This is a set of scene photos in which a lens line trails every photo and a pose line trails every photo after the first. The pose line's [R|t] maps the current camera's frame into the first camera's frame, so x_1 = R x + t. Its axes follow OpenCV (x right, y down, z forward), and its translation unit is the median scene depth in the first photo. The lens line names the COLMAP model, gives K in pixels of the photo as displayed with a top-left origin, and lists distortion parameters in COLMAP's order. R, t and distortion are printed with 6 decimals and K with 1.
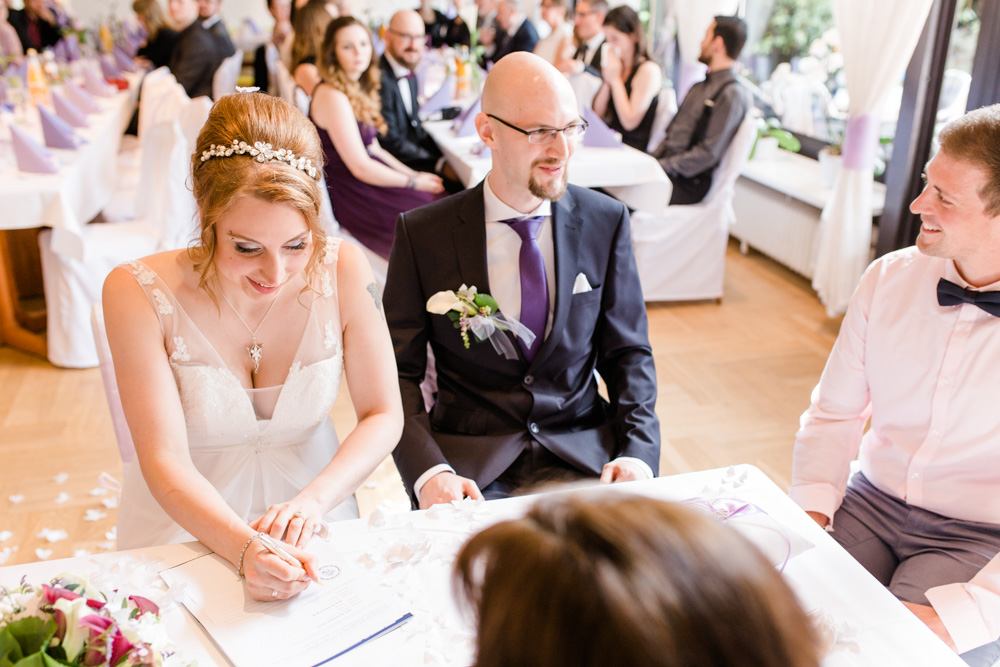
lens RADIAL K [[954.3, 0, 487.0], [0, 954.3, 328.0], [0, 0, 1]] dist [0.008054, 0.000000]
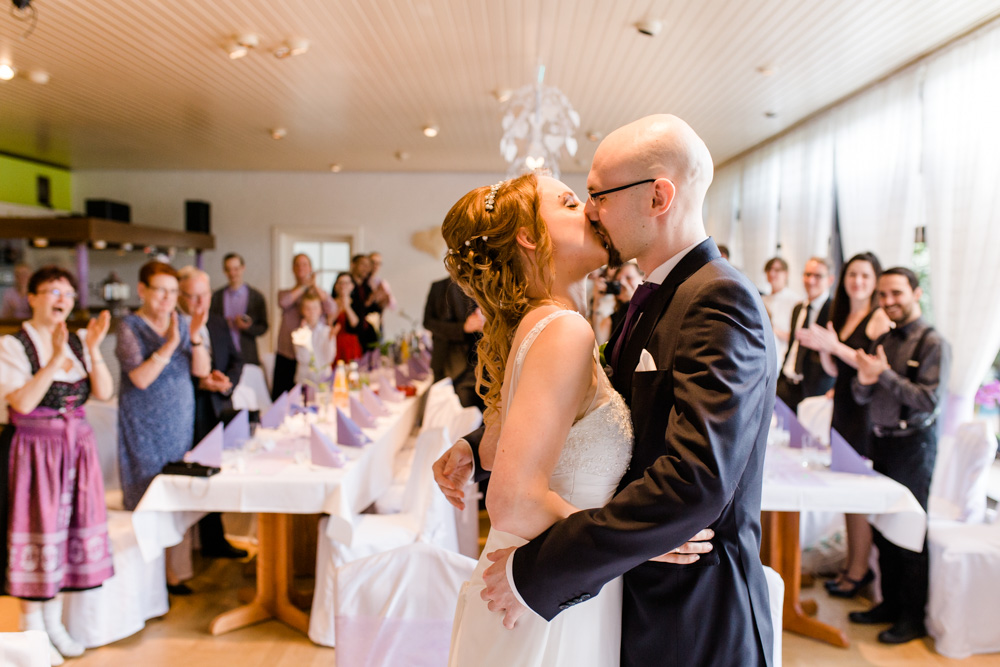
lens RADIAL K [[954.3, 0, 496.7], [0, 954.3, 335.3], [0, 0, 1]] dist [0.008054, 0.000000]
pose [[0.962175, 0.022487, -0.271502, 0.031363], [-0.104434, 0.950900, -0.291346, 0.001548], [0.251620, 0.308679, 0.917281, -0.044768]]
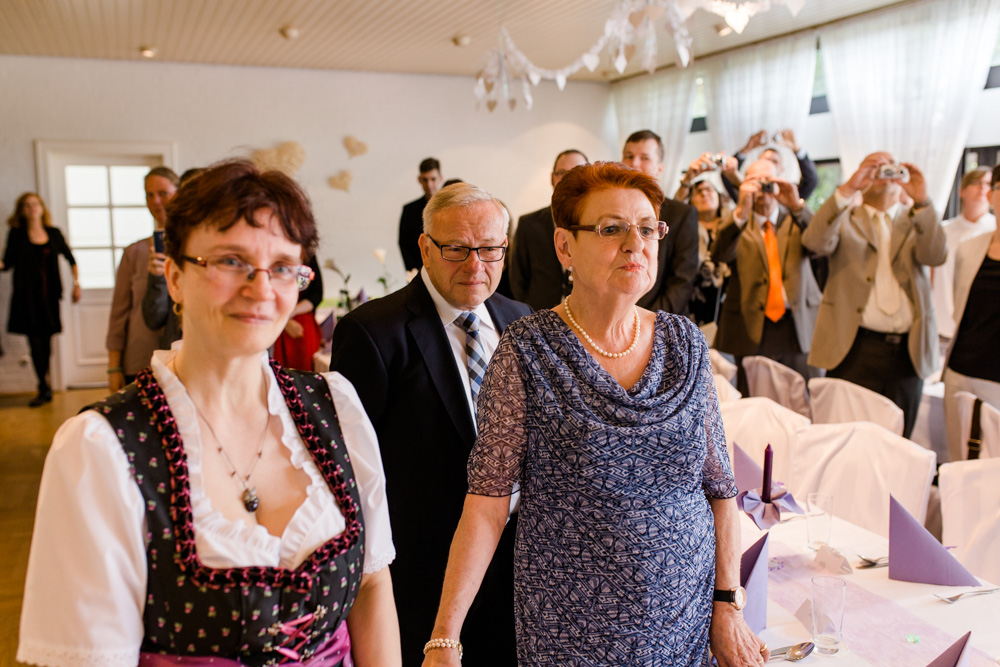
lens RADIAL K [[963.2, 0, 501.2], [0, 963.2, 332.9], [0, 0, 1]] dist [-0.007134, 0.000000]
pose [[0.994796, -0.025241, 0.098712, -0.676319], [0.048479, 0.969391, -0.240687, -0.189562], [-0.089615, 0.244220, 0.965570, 0.465564]]
